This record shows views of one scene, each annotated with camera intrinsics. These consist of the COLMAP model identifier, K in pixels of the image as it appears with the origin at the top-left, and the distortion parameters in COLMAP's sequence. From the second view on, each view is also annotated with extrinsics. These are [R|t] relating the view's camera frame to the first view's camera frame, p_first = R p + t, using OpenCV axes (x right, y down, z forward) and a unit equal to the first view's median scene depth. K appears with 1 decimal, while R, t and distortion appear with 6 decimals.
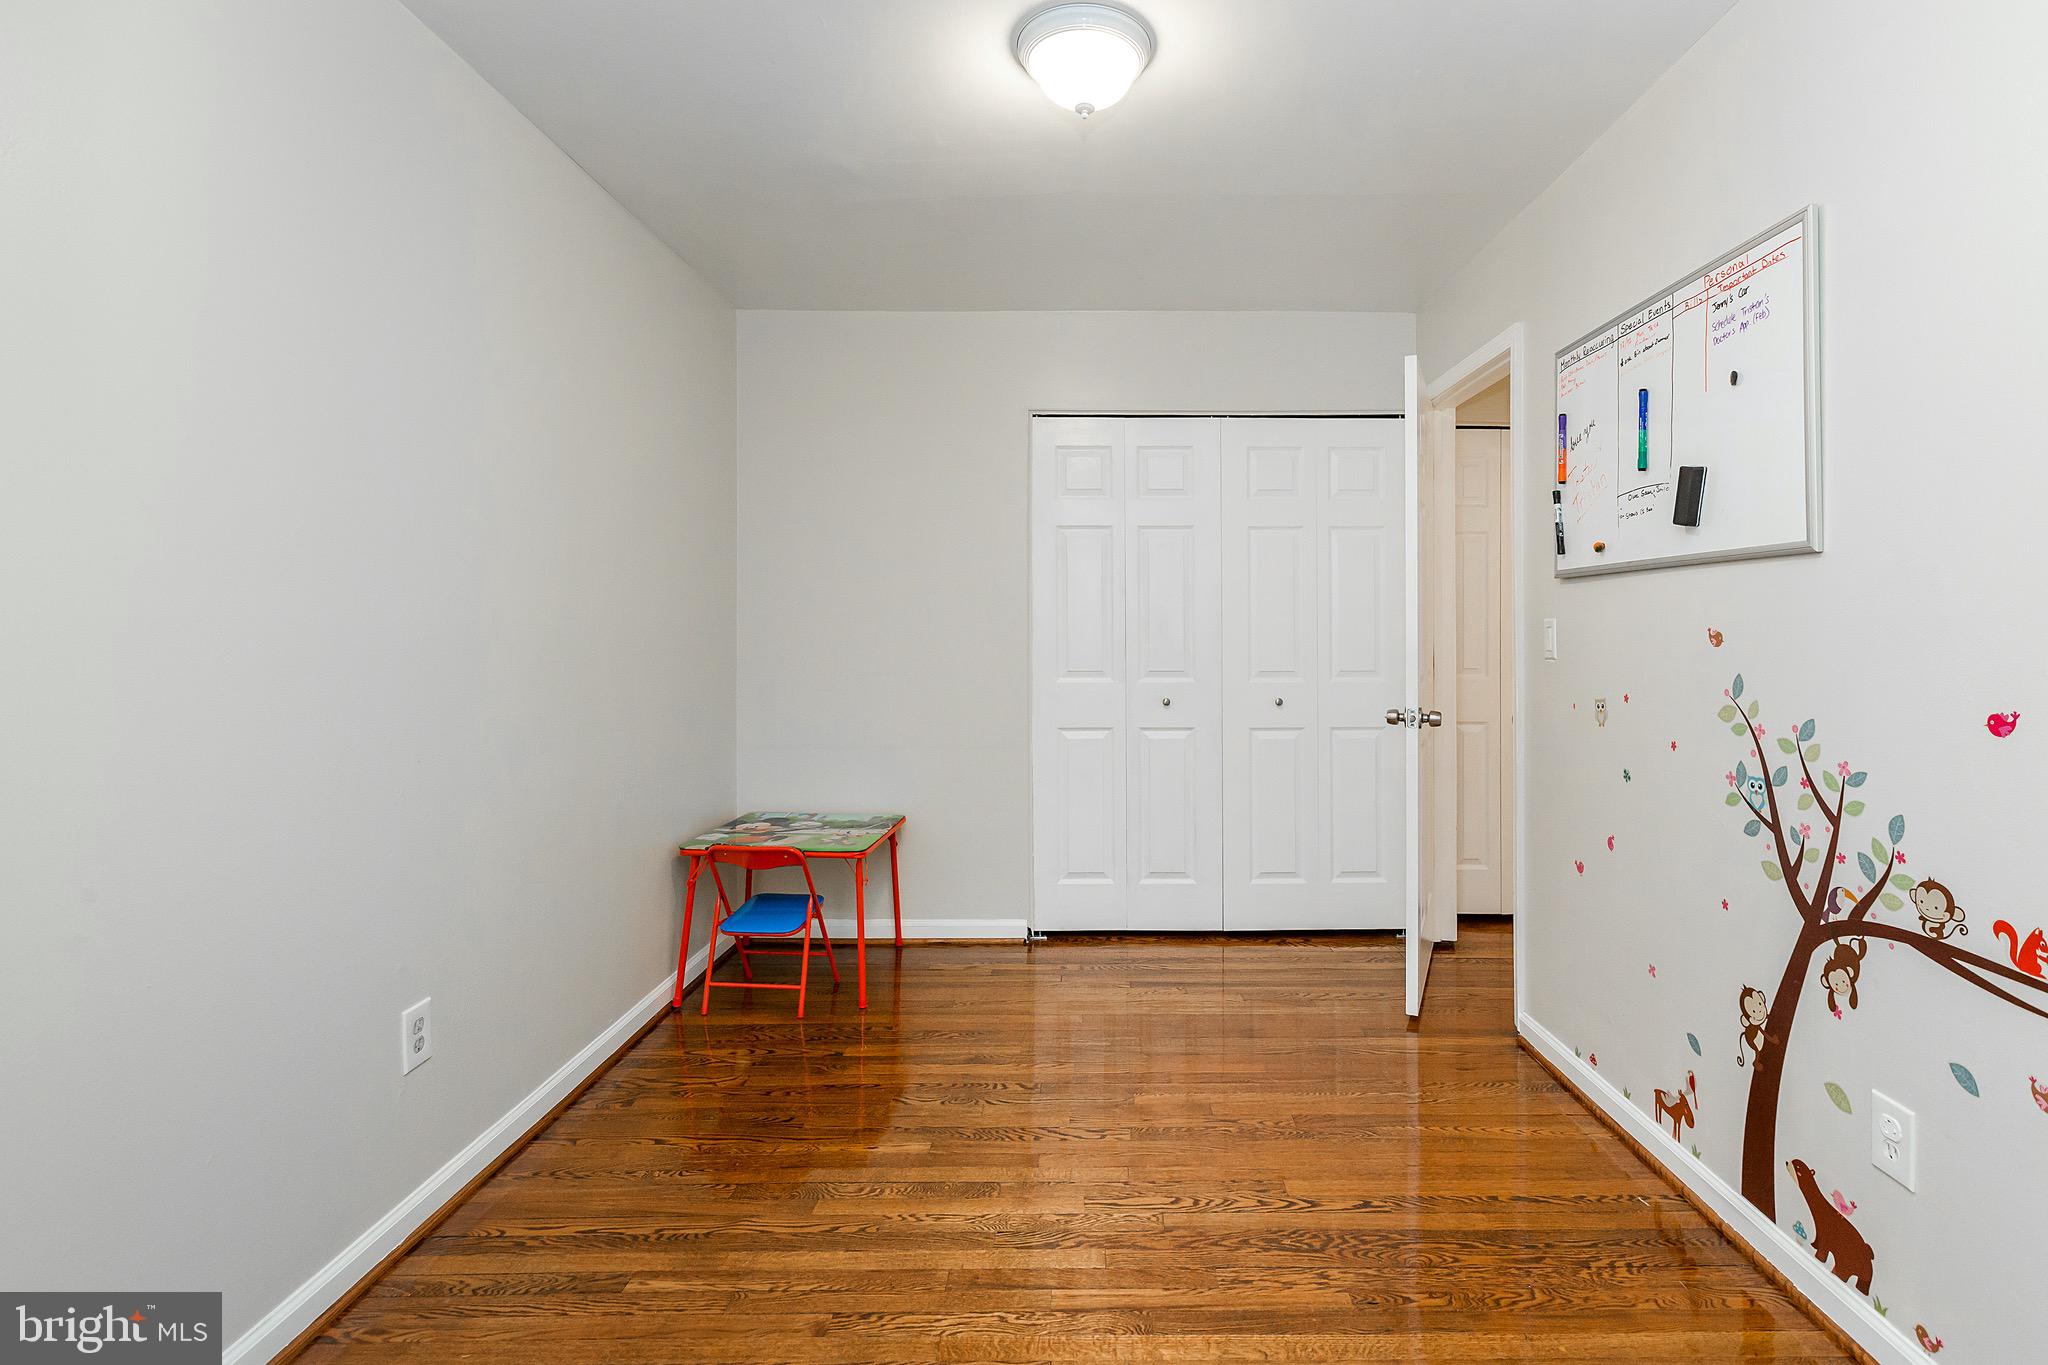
lens RADIAL K [[907.2, 0, 1105.1], [0, 907.2, 650.8], [0, 0, 1]] dist [0.004816, -0.000877]
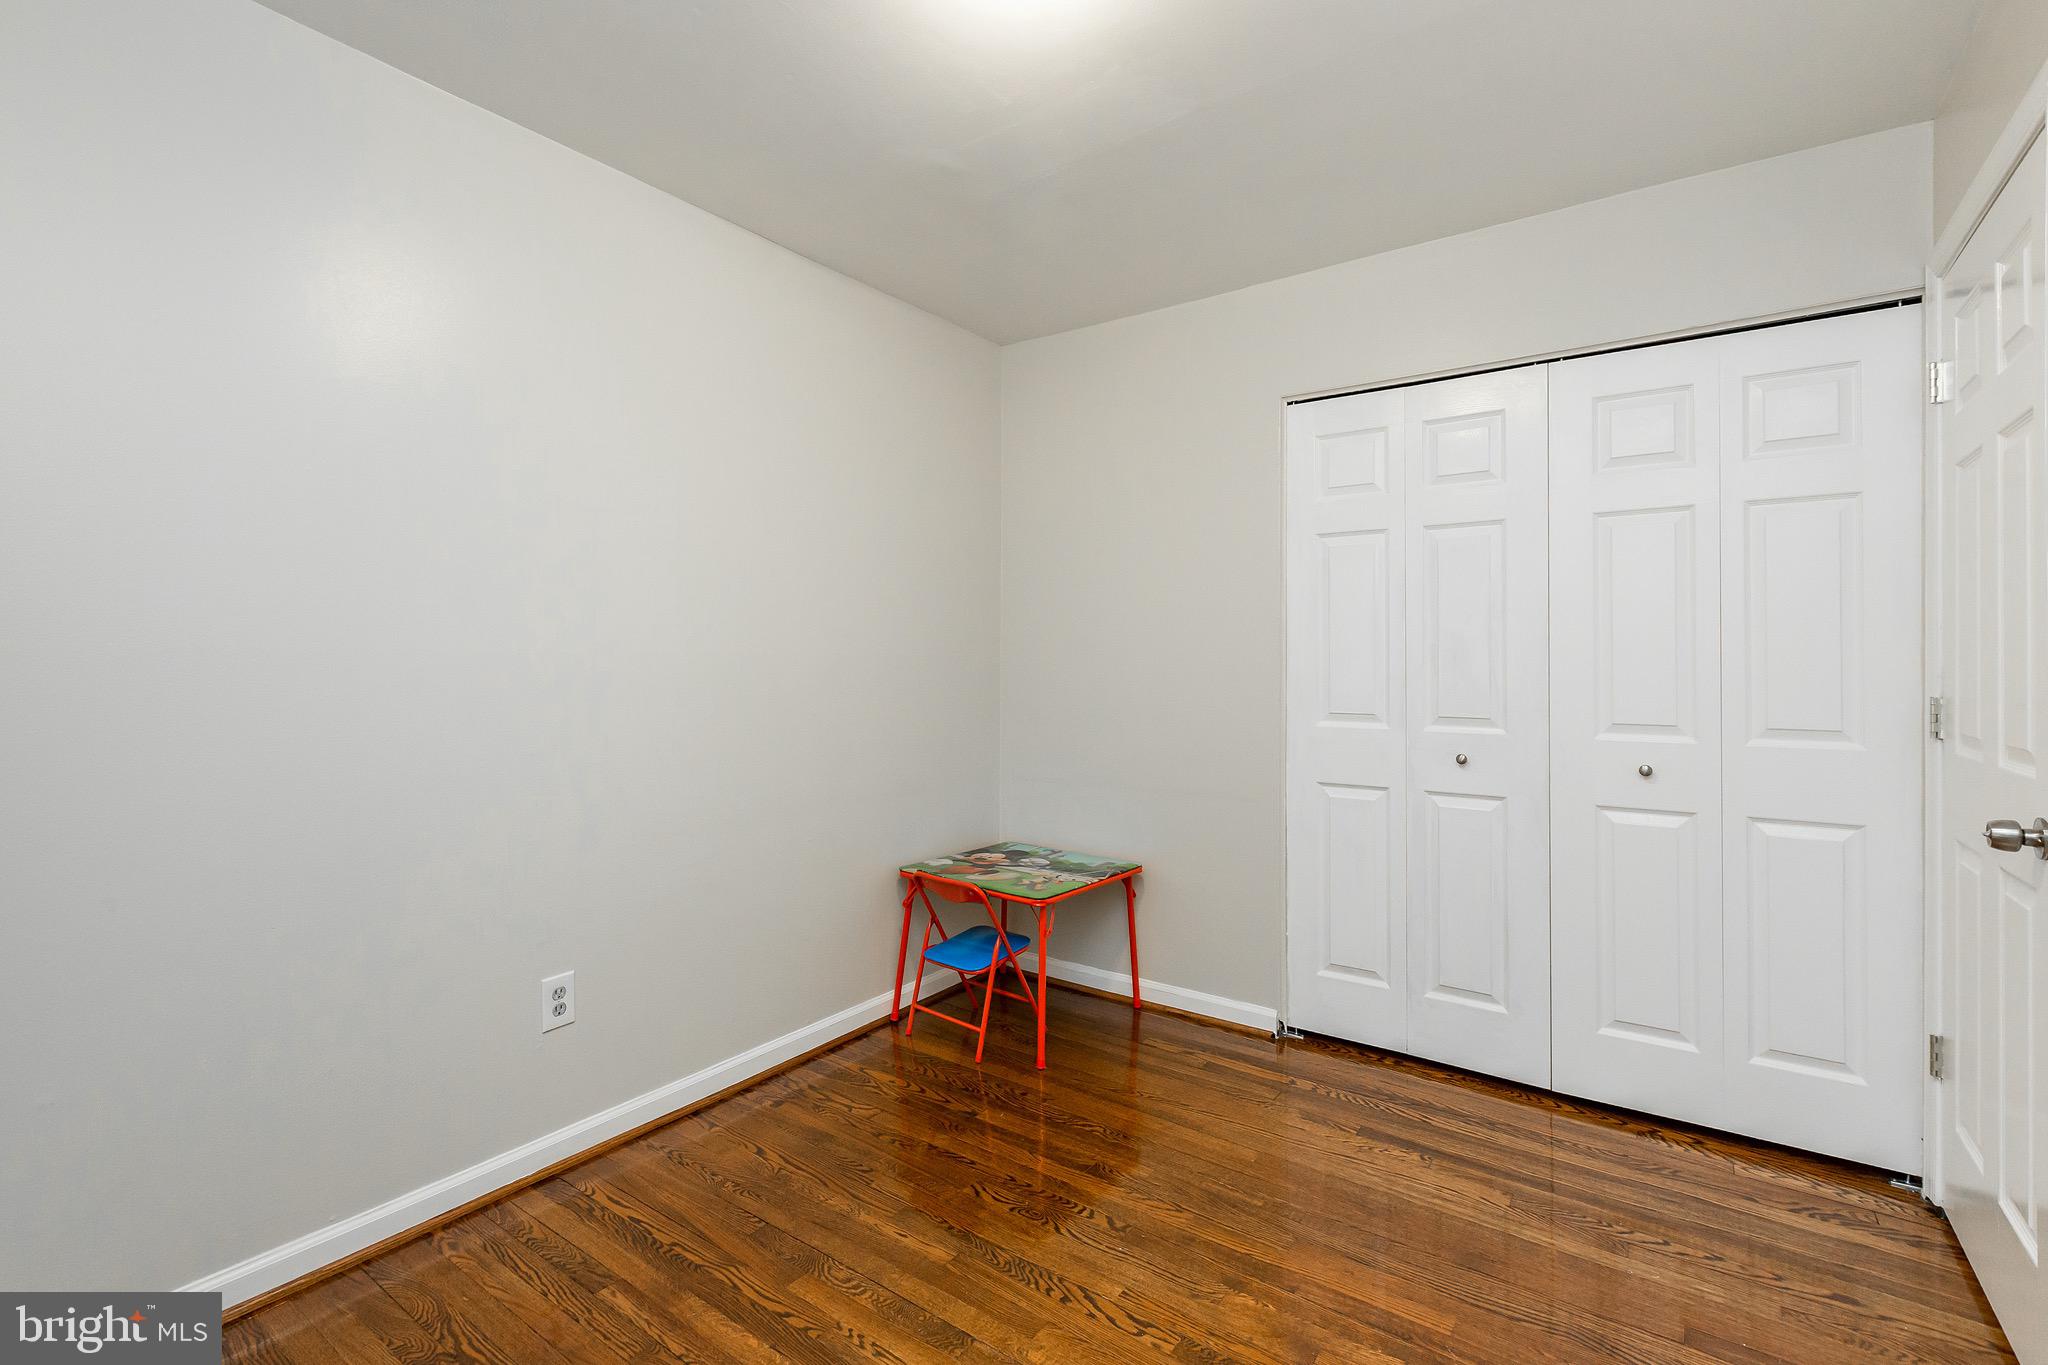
lens RADIAL K [[907.2, 0, 1024.5], [0, 907.2, 668.7], [0, 0, 1]] dist [0.004816, -0.000877]
pose [[0.813187, 0.009824, -0.581920, 0.232401], [-0.016927, 0.999834, -0.006774, -0.007246], [0.581757, 0.015358, 0.813218, 0.210553]]
